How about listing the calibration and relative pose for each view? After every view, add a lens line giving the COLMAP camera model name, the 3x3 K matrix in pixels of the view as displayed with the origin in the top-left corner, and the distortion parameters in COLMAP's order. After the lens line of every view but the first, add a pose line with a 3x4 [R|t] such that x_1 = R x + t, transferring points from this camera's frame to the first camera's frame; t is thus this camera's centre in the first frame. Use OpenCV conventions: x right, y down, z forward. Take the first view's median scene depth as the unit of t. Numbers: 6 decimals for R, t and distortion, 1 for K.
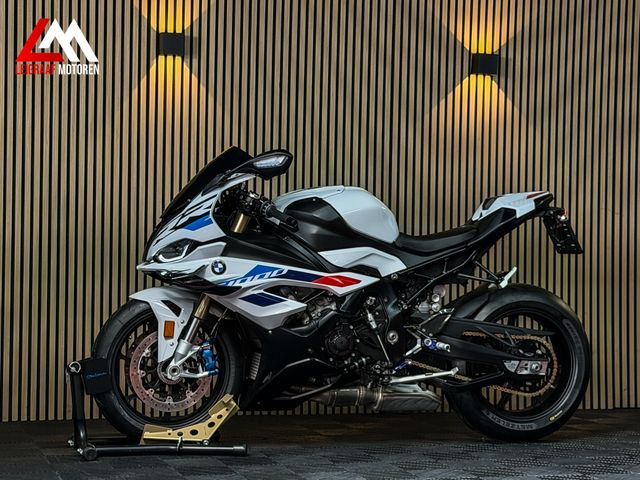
lens RADIAL K [[1465.9, 0, 320.0], [0, 1465.9, 240.0], [0, 0, 1]] dist [0.106336, 0.312944]
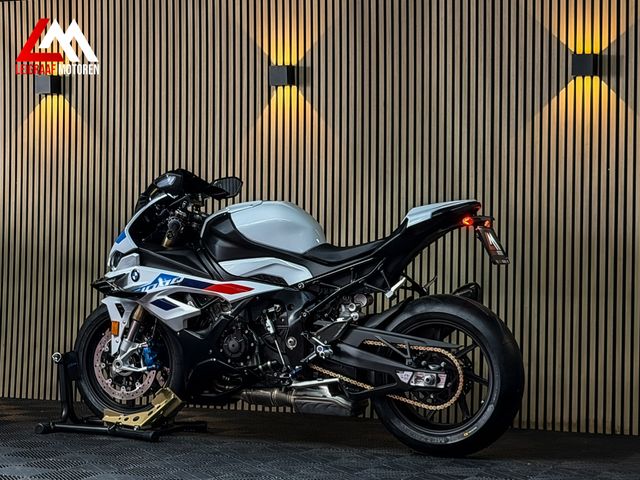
lens RADIAL K [[1460.0, 0, 303.9], [0, 1460.0, 241.1], [0, 0, 1]] dist [0.099697, 0.310371]
pose [[0.757119, -0.010746, -0.653188, 0.747131], [0.003000, 0.999911, -0.012973, 0.006769], [0.653270, 0.007862, 0.757084, 0.211603]]
